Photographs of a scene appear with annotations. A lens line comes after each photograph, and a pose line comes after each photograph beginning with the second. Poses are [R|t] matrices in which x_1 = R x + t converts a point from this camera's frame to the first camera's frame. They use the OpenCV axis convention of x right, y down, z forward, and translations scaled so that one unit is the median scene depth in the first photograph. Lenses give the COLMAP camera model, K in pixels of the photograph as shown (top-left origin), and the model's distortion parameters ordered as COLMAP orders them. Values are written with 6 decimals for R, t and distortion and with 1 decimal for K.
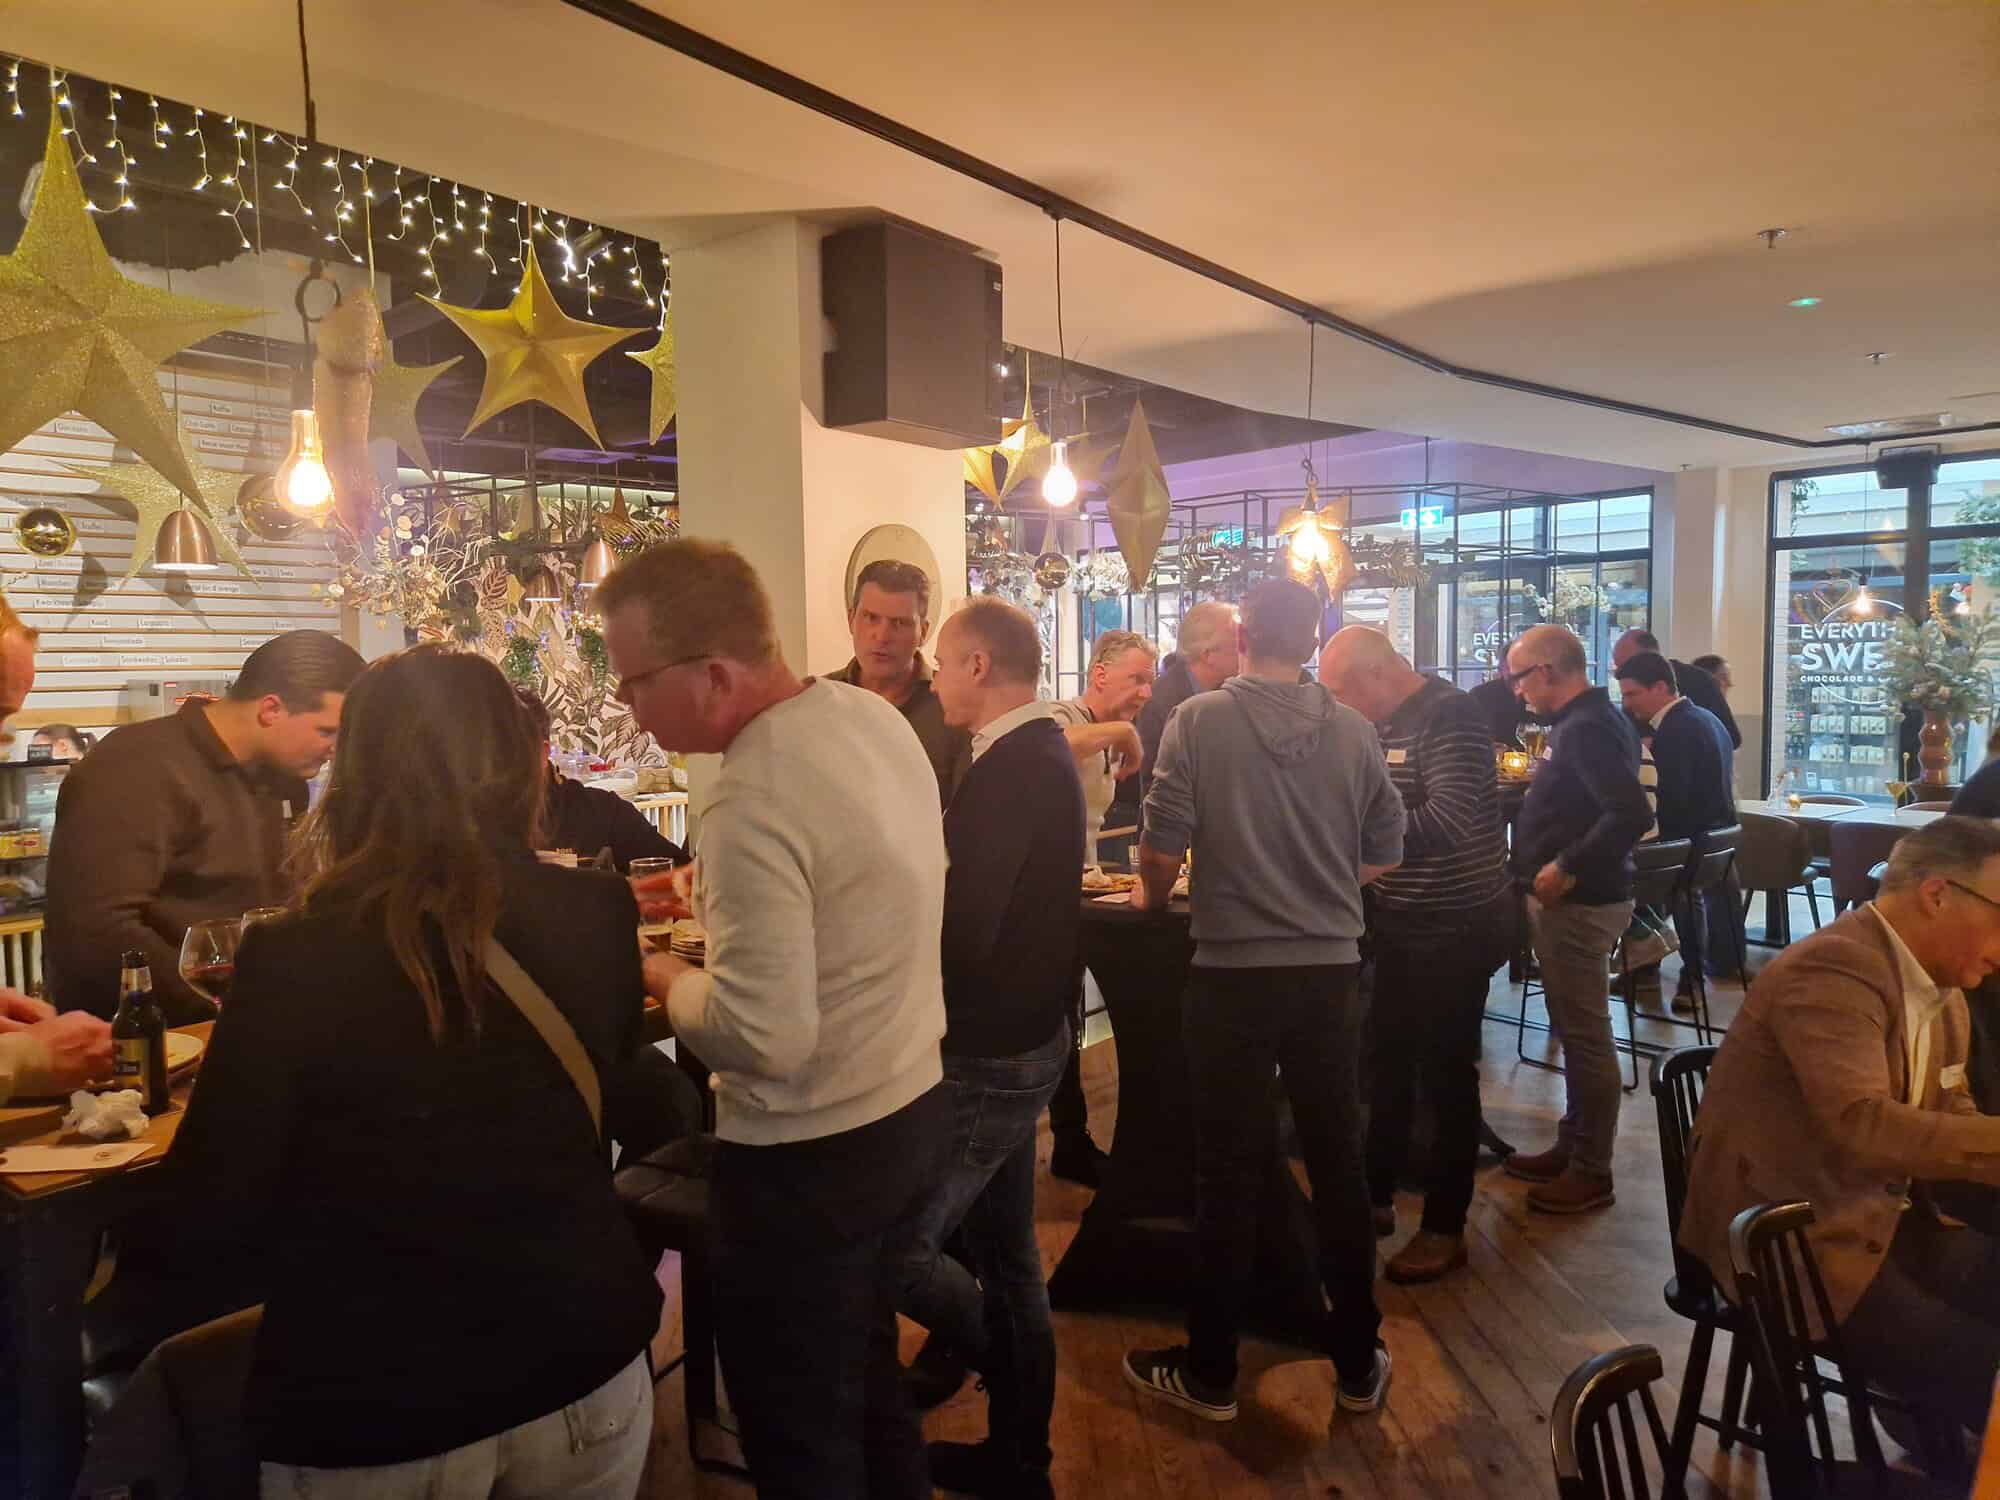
lens RADIAL K [[1314.8, 0, 1000.0], [0, 1314.8, 750.0], [0, 0, 1]] dist [0.095999, -0.081467]
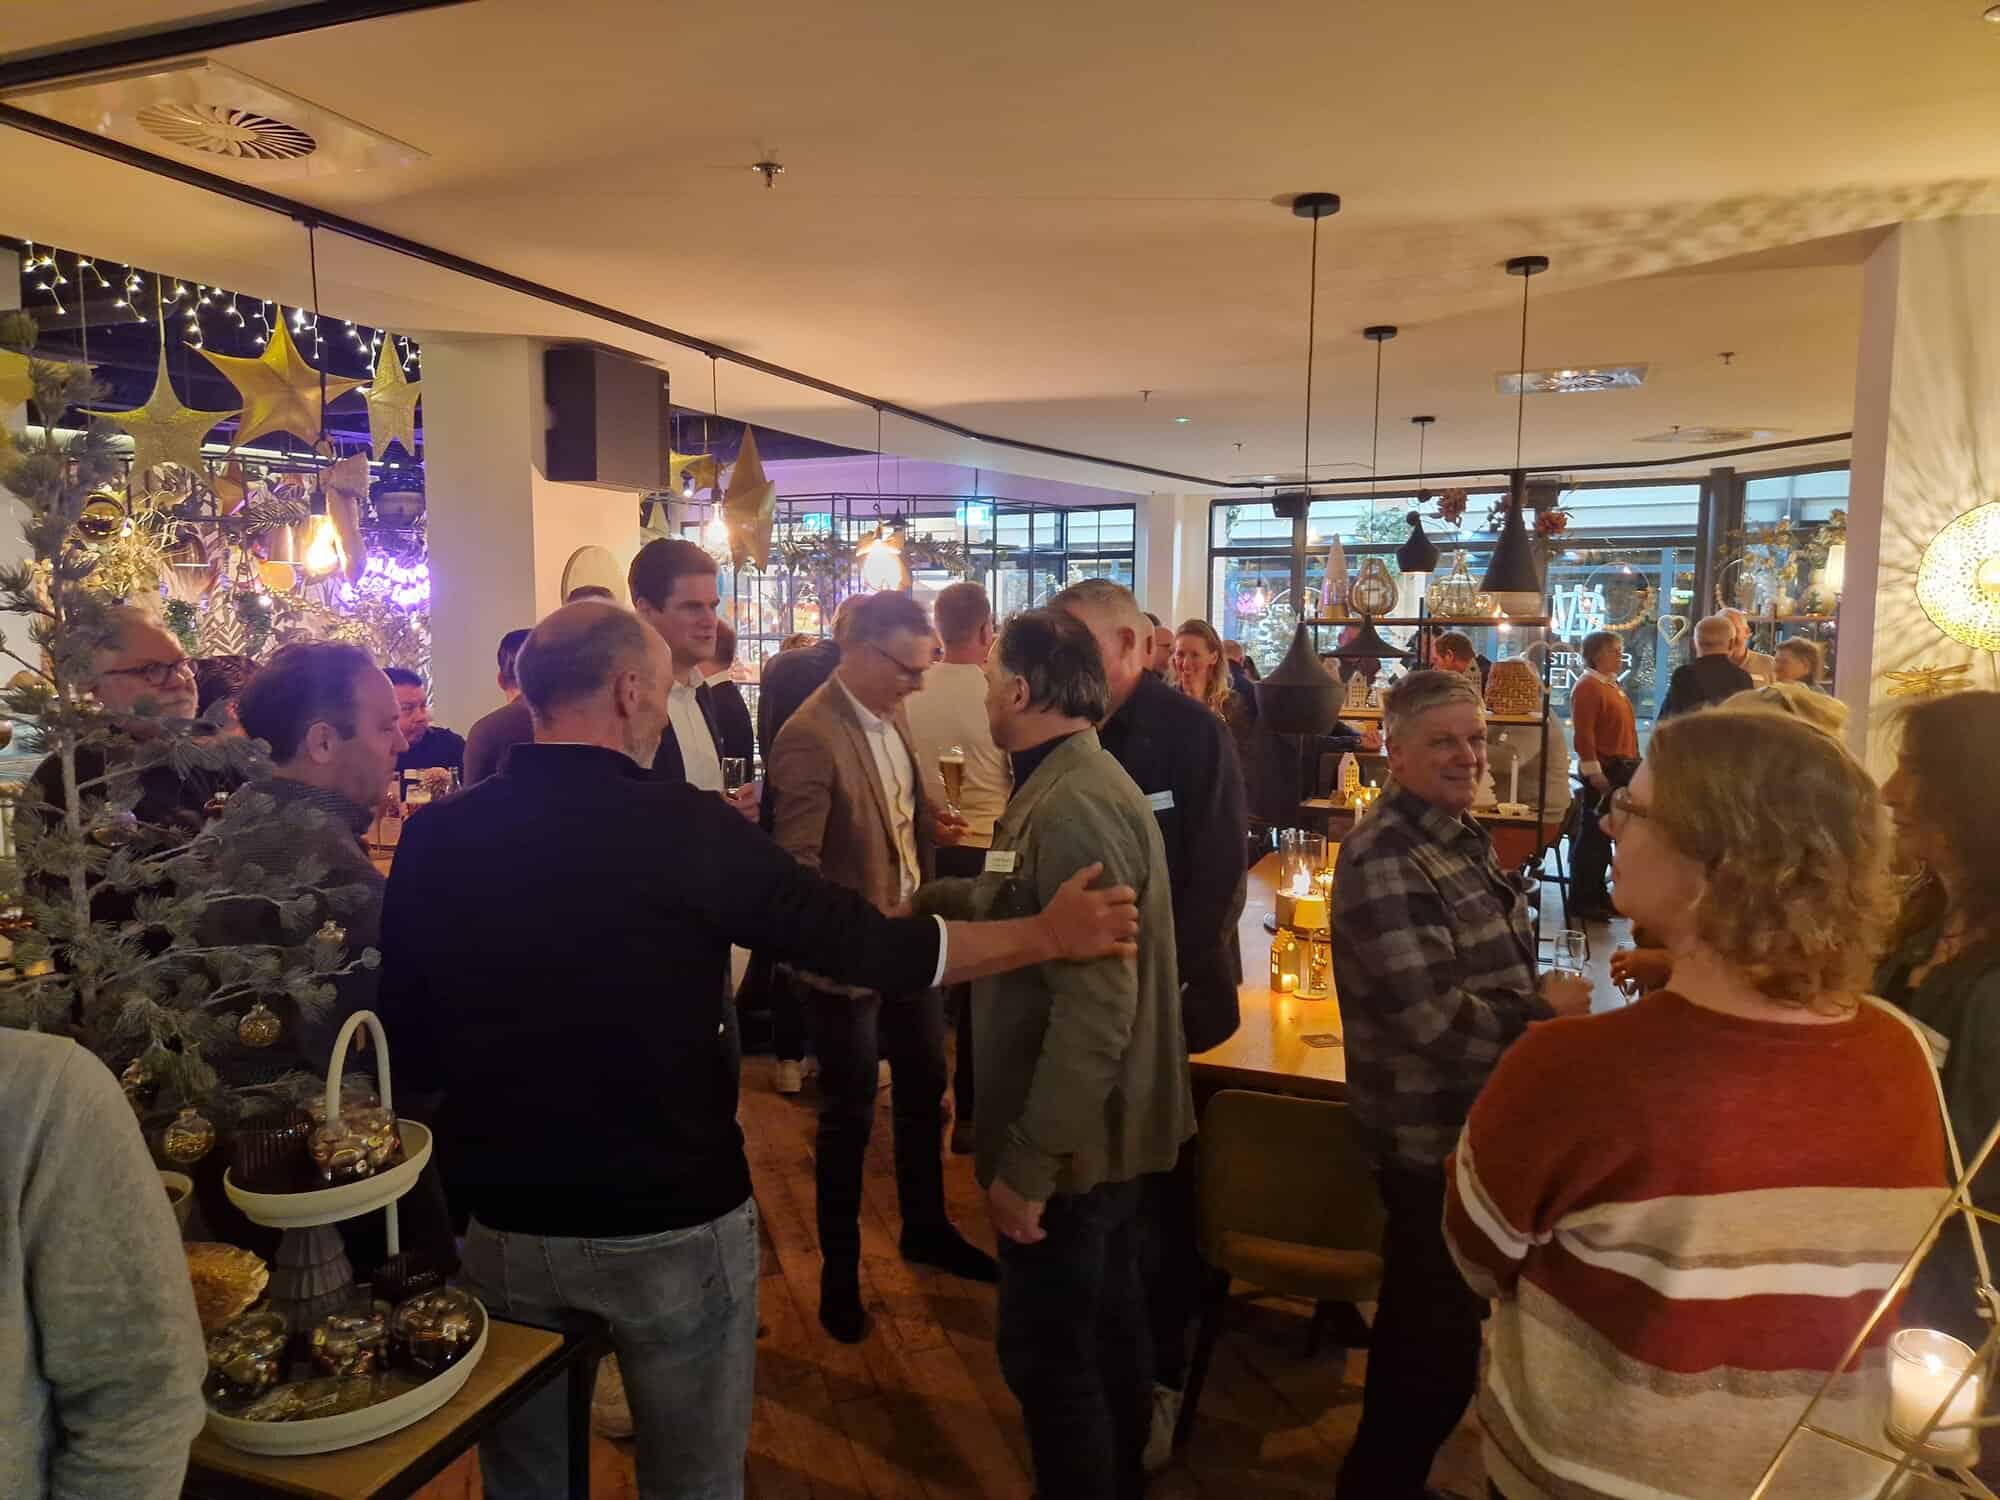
lens RADIAL K [[1314.8, 0, 1000.0], [0, 1314.8, 750.0], [0, 0, 1]] dist [0.095999, -0.081467]
pose [[0.951748, -0.011479, 0.306665, -0.049374], [0.000139, 0.999316, 0.036972, -0.001931], [-0.306880, -0.035145, 0.951099, -0.239922]]
